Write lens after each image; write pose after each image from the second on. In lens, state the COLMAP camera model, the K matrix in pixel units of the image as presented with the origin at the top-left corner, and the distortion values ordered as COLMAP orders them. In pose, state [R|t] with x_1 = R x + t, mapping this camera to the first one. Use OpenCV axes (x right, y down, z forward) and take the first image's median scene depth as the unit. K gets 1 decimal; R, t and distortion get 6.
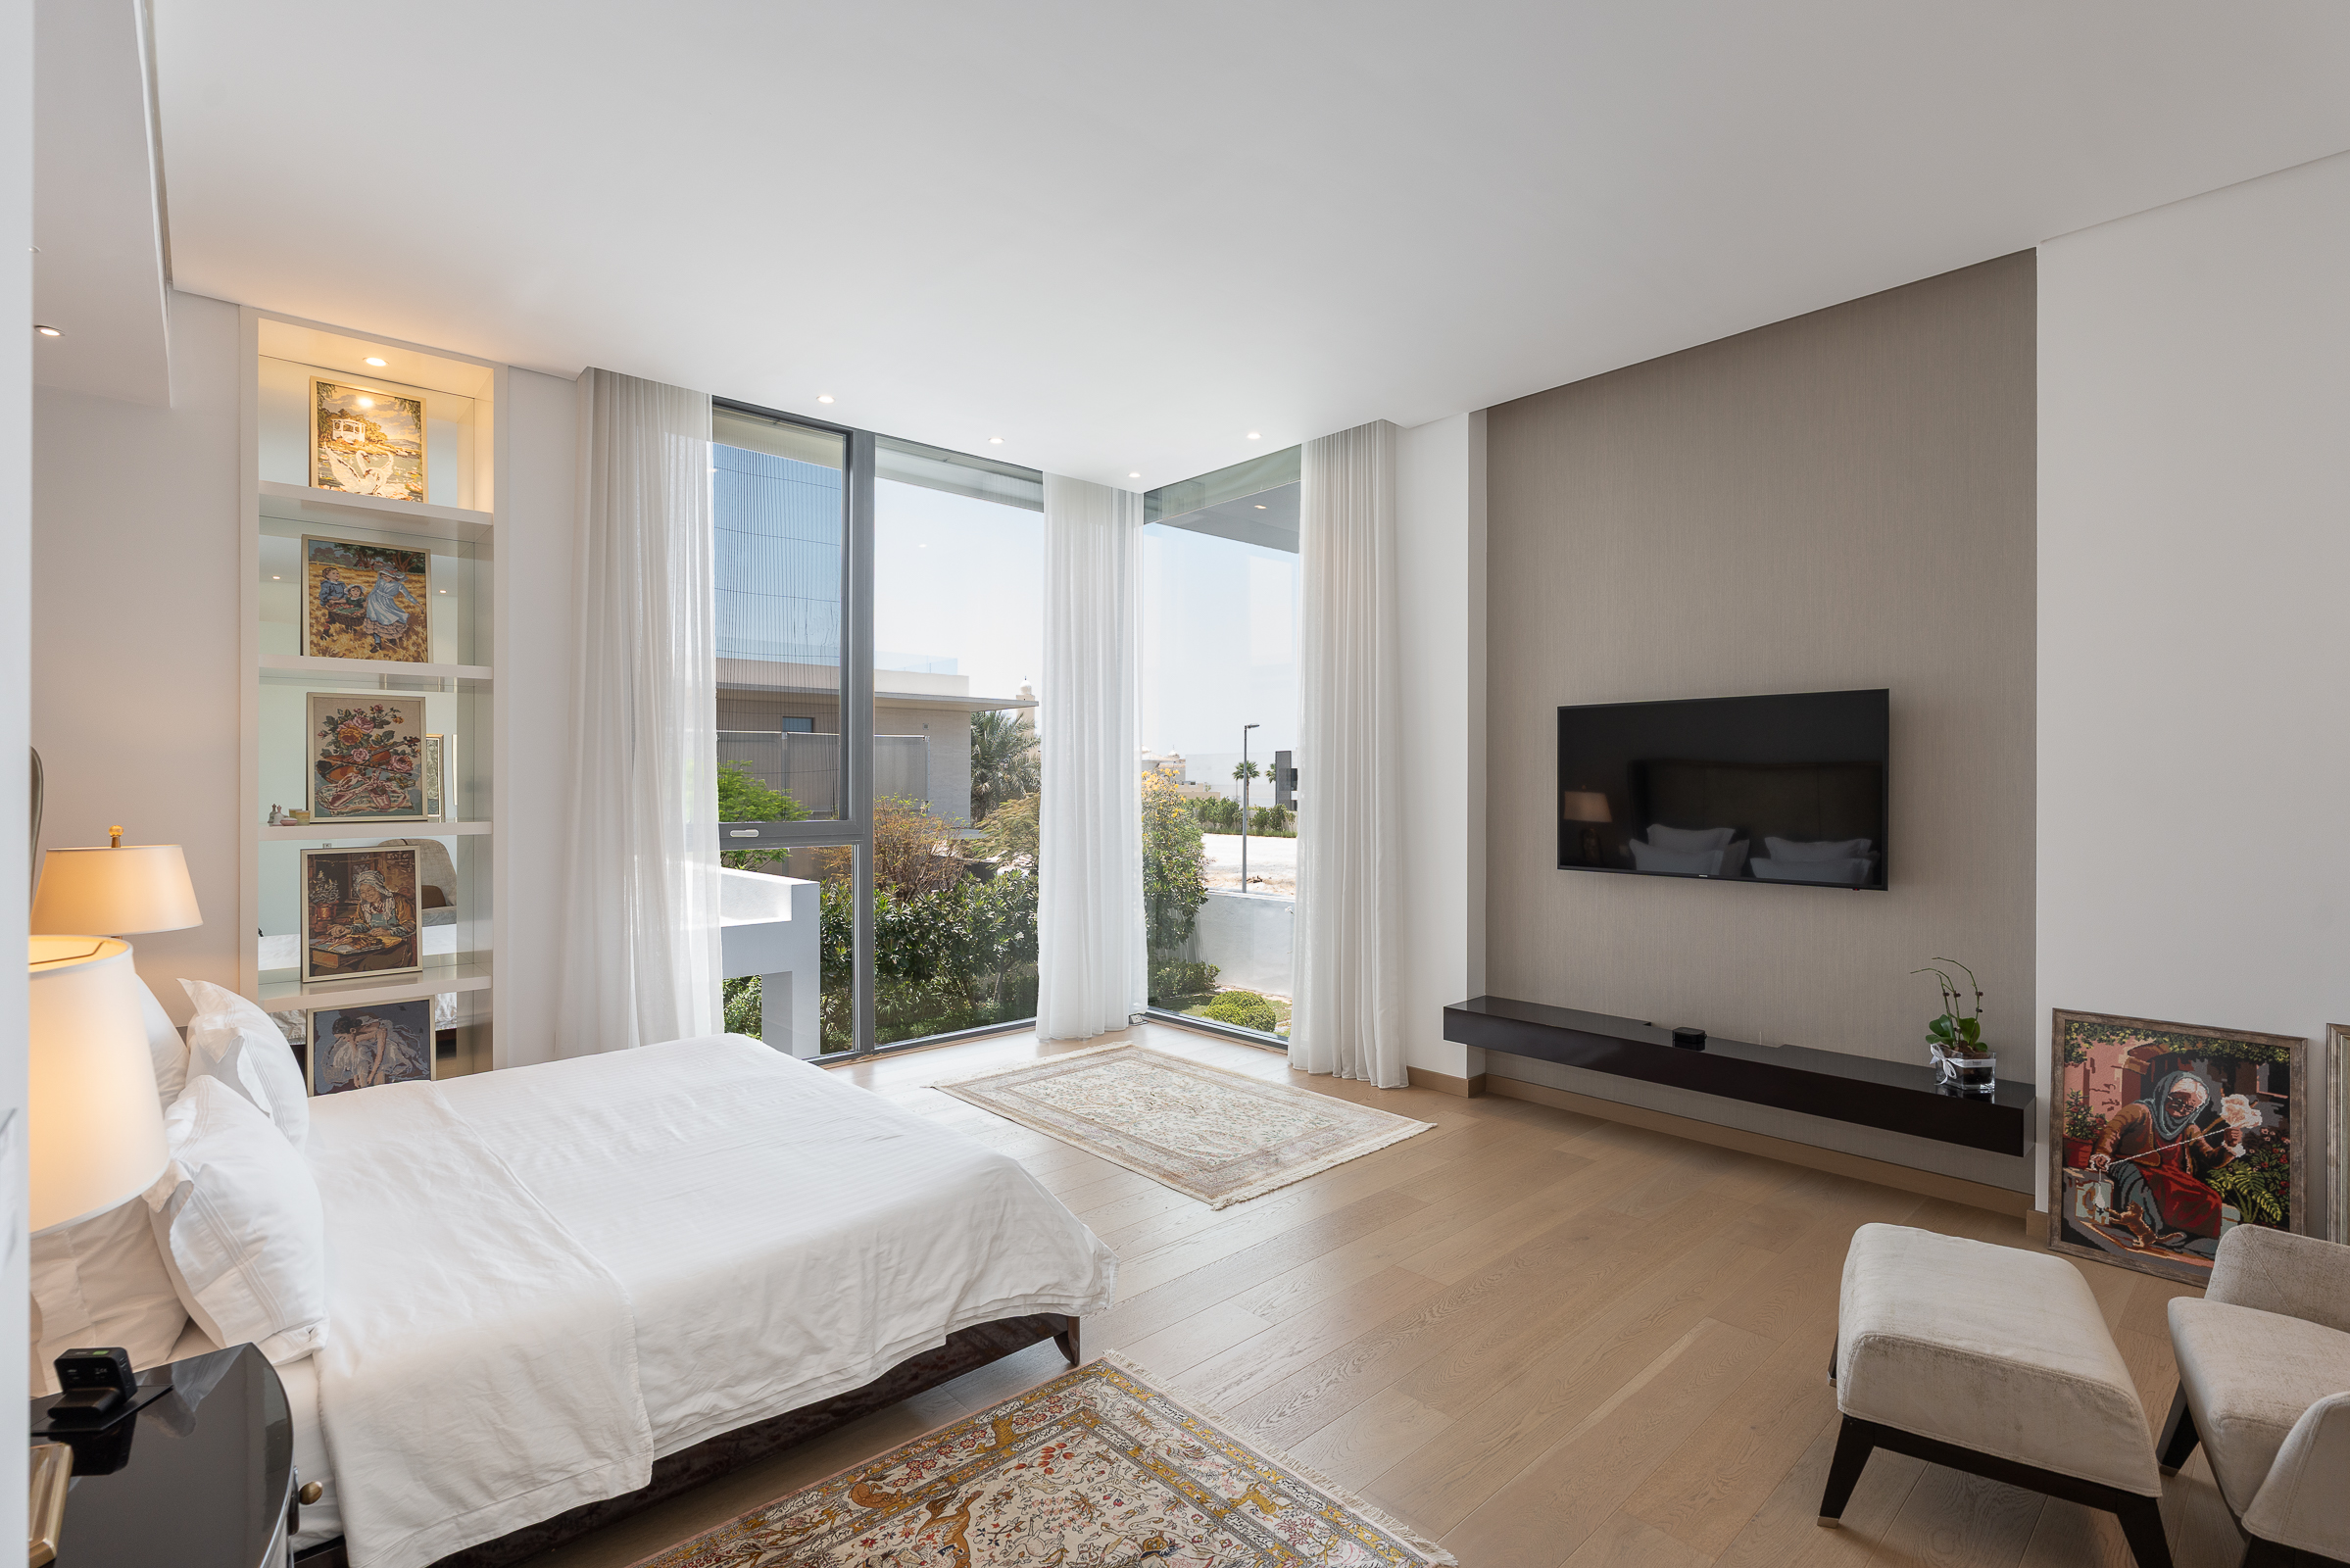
lens RADIAL K [[1071.4, 0, 1170.5], [0, 1071.4, 789.0], [0, 0, 1]] dist [-0.005990, 0.000170]
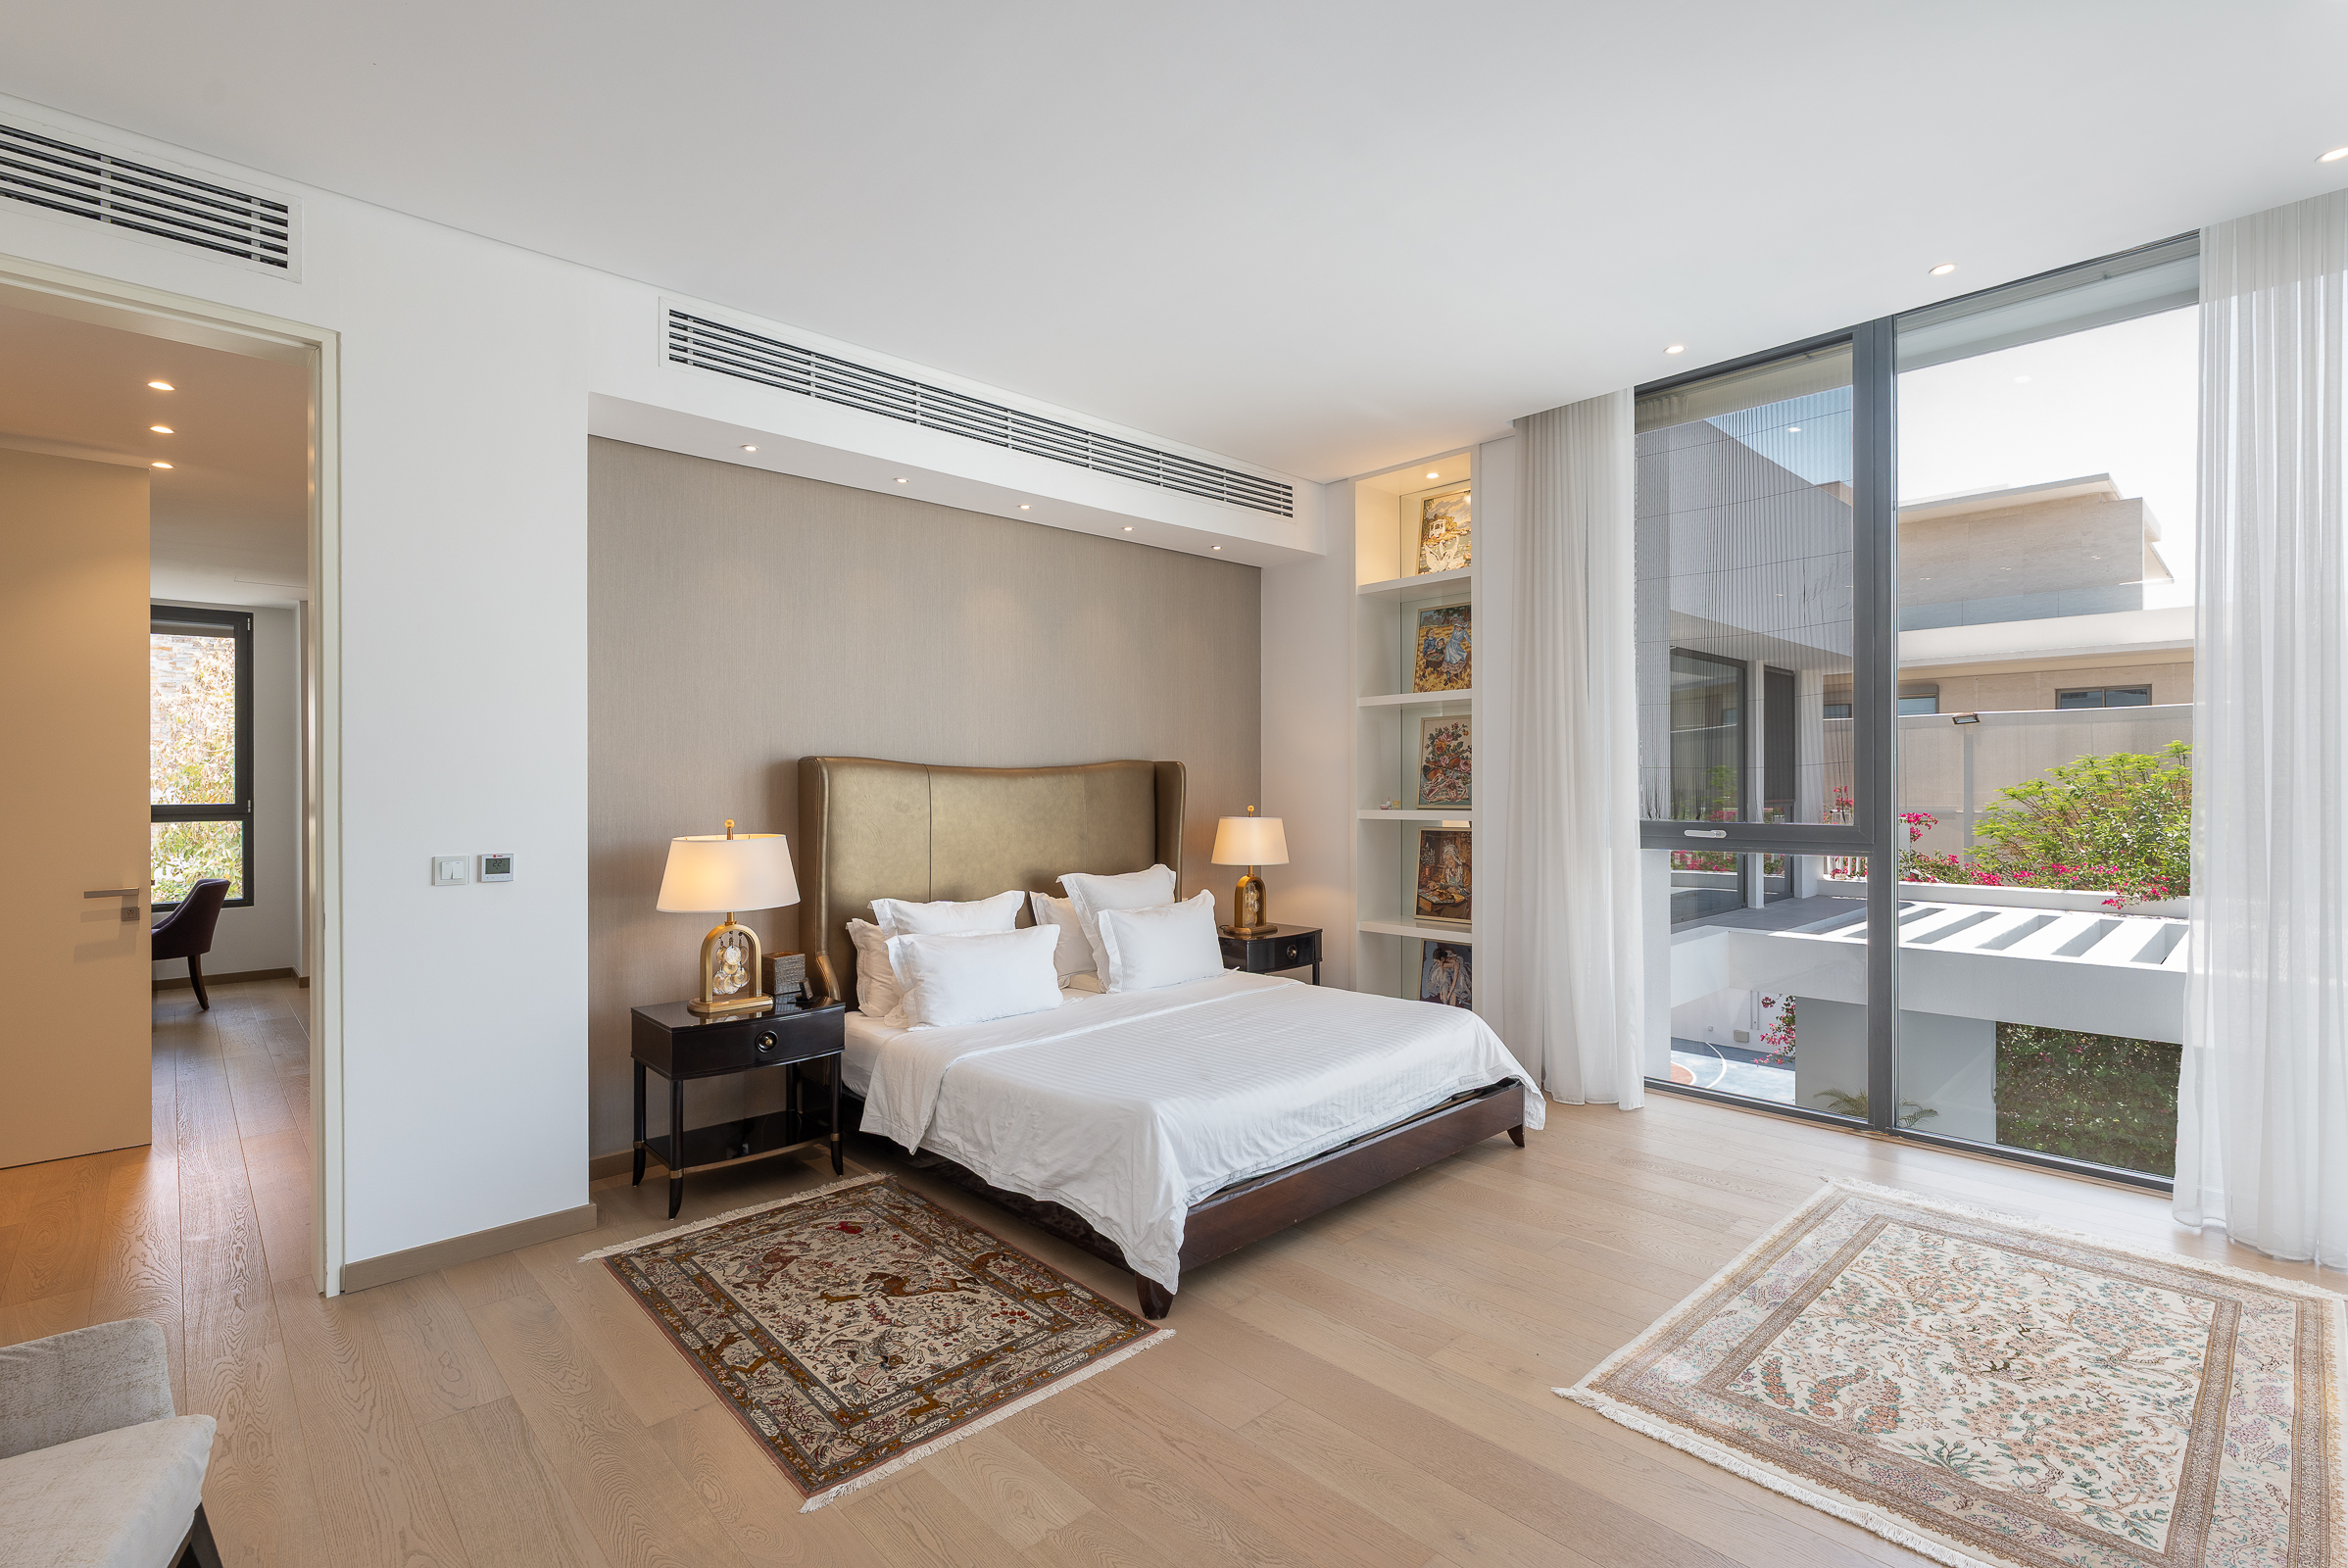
lens RADIAL K [[1070.5, 0, 1169.3], [0, 1070.5, 784.2], [0, 0, 1]] dist [-0.005990, 0.000170]
pose [[0.015795, 0.003010, -0.999871, 0.618908], [0.000532, 0.999995, 0.003019, -0.005544], [0.999875, -0.000579, 0.015794, 0.622192]]
